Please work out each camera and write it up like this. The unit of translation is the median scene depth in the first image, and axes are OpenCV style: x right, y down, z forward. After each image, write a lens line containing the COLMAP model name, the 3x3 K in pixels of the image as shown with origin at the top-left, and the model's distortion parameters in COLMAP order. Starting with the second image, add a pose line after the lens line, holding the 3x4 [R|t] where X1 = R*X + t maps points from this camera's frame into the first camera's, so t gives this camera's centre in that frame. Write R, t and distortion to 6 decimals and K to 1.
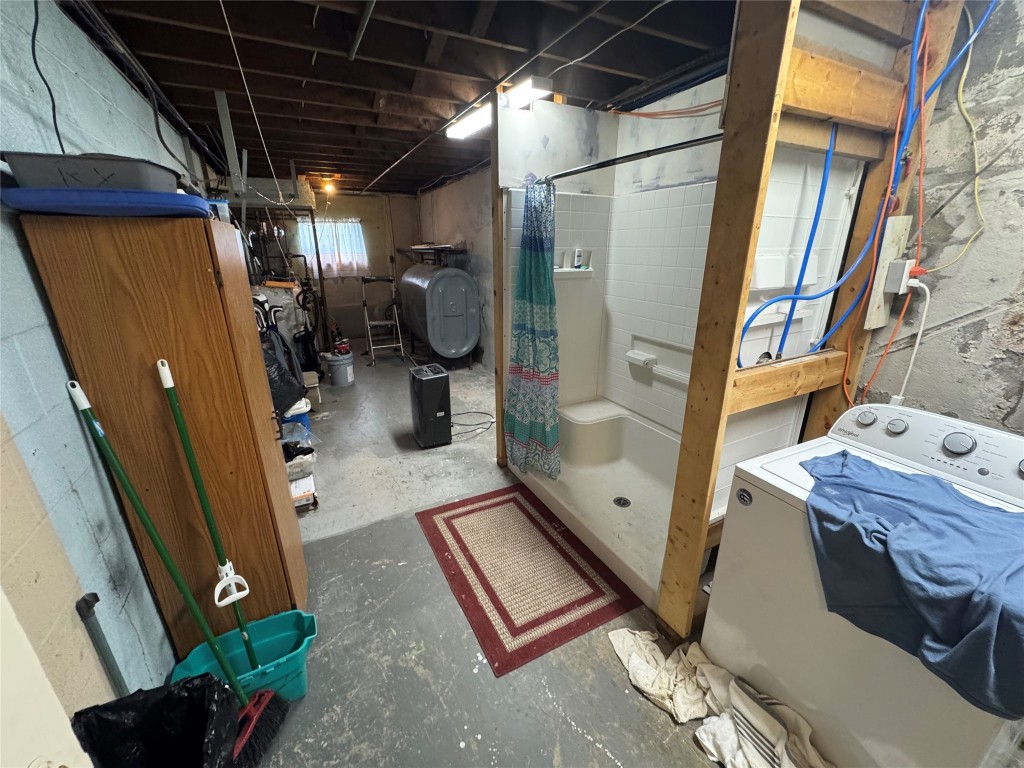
lens RADIAL K [[408.0, 0, 512.0], [0, 408.0, 381.1], [0, 0, 1]] dist [-0.002665, 0.000196]
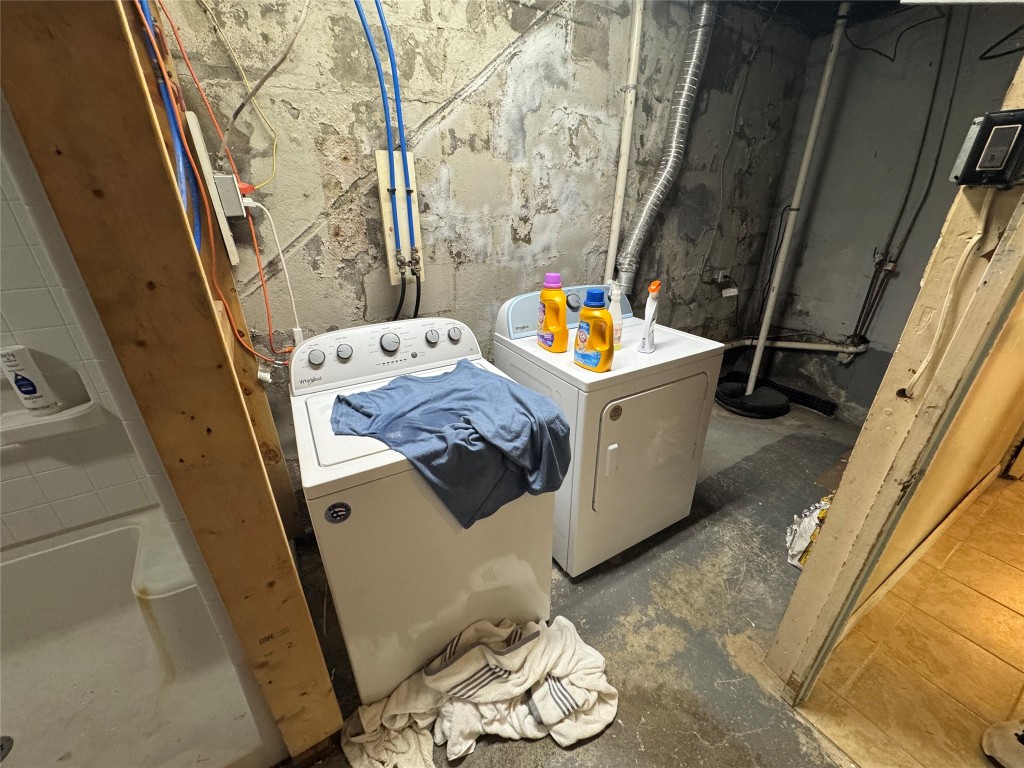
lens RADIAL K [[408.0, 0, 512.0], [0, 408.0, 381.1], [0, 0, 1]] dist [-0.002665, 0.000196]
pose [[-0.061400, -0.411494, 0.909342, 0.004225], [0.319070, 0.855164, 0.408521, -0.106683], [-0.945740, 0.315226, 0.078789, 0.609738]]
